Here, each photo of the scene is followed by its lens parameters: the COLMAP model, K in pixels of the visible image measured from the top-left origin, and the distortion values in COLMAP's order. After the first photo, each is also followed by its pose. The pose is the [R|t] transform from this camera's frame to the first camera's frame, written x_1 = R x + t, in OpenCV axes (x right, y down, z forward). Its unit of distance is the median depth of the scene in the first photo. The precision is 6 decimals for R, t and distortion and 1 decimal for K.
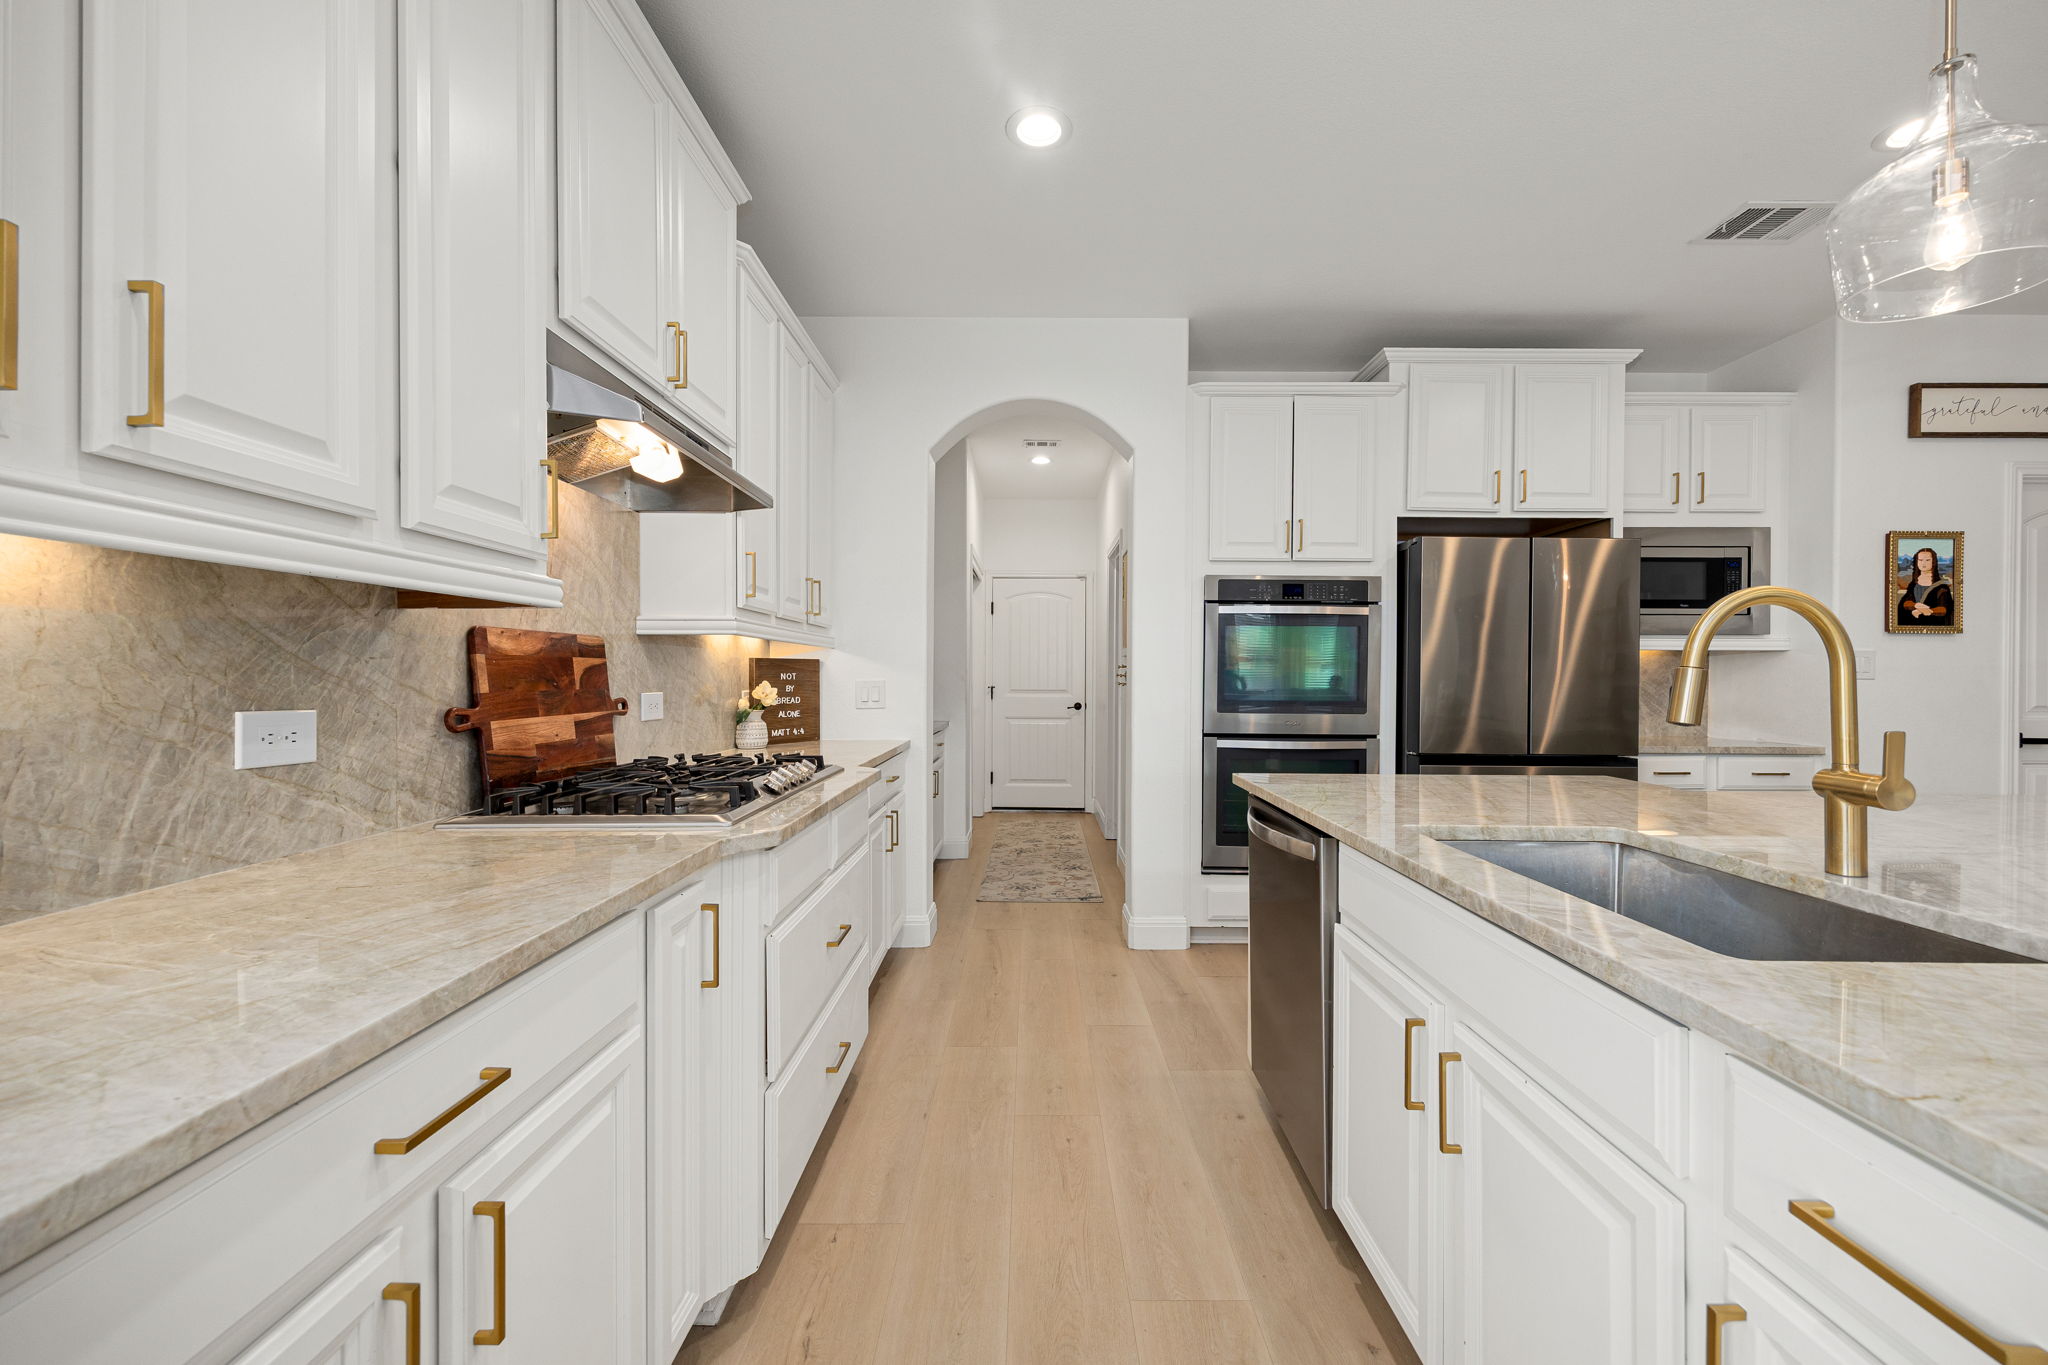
lens RADIAL K [[808.5, 0, 1024.8], [0, 808.5, 679.1], [0, 0, 1]] dist [0.002493, -0.000925]
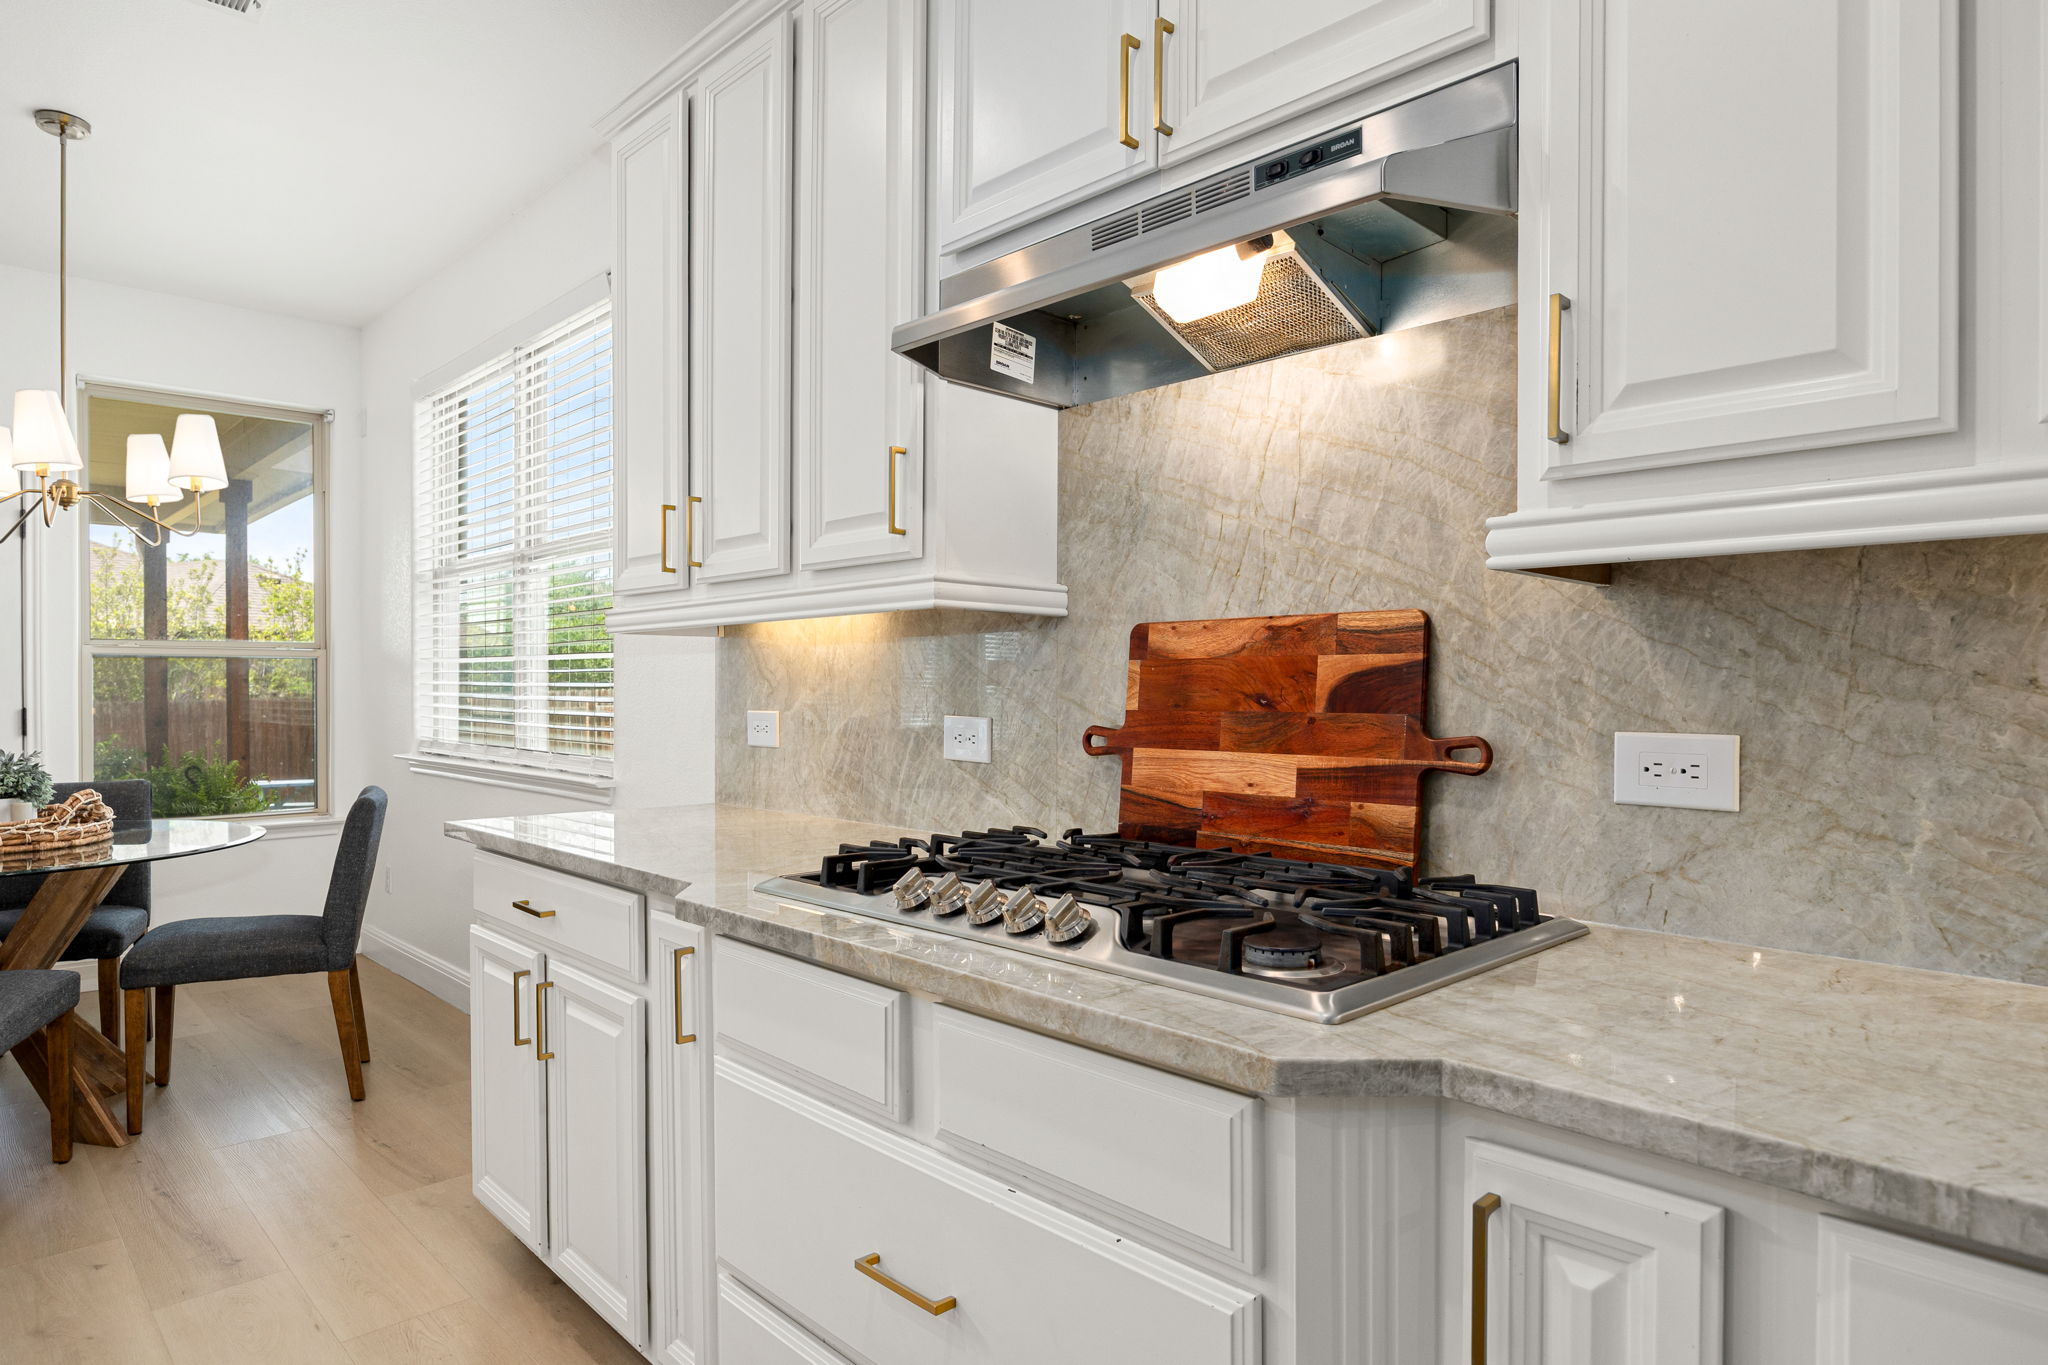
lens RADIAL K [[1155.1, 0, 1028.6], [0, 1155.1, 690.4], [0, 0, 1]] dist [0.003113, 0.000072]
pose [[-0.710653, -0.001126, -0.703542, 0.201029], [-0.004615, 0.999985, 0.003060, -0.005088], [0.703528, 0.005422, -0.710647, 1.905880]]
